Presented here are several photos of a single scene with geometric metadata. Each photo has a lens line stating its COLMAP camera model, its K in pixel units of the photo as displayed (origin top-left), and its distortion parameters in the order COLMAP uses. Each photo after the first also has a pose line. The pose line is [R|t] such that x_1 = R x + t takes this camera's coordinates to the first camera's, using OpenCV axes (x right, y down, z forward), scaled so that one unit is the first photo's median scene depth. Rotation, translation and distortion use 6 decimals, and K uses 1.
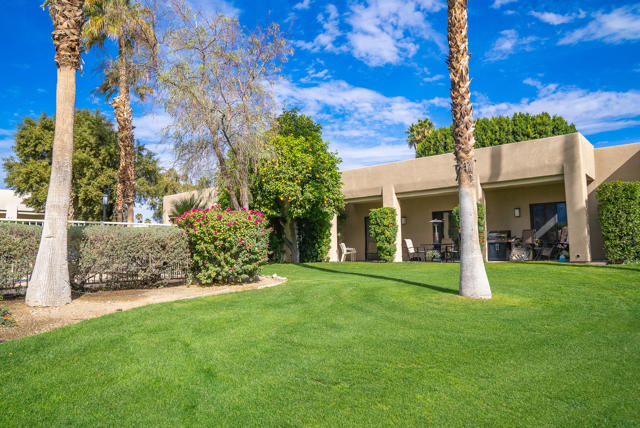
lens RADIAL K [[447.1, 0, 320.0], [0, 447.1, 214.0], [0, 0, 1]] dist [-0.000121, -0.000092]
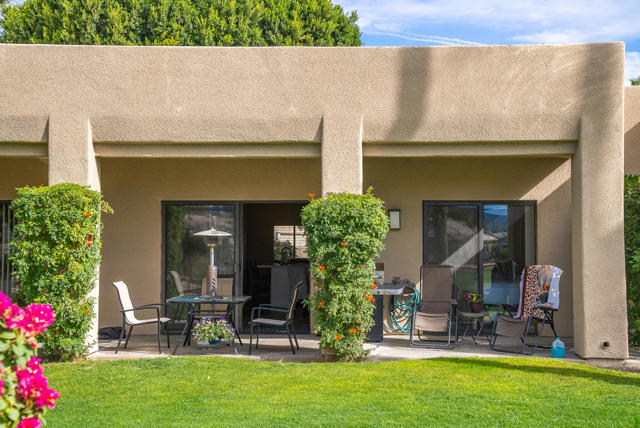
lens RADIAL K [[884.8, 0, 320.0], [0, 884.8, 214.0], [0, 0, 1]] dist [0.181879, 0.004863]
pose [[0.778182, 0.039623, 0.626787, -0.113639], [-0.065833, 0.997656, 0.018666, -0.017782], [-0.624578, -0.055788, 0.778967, 0.390717]]
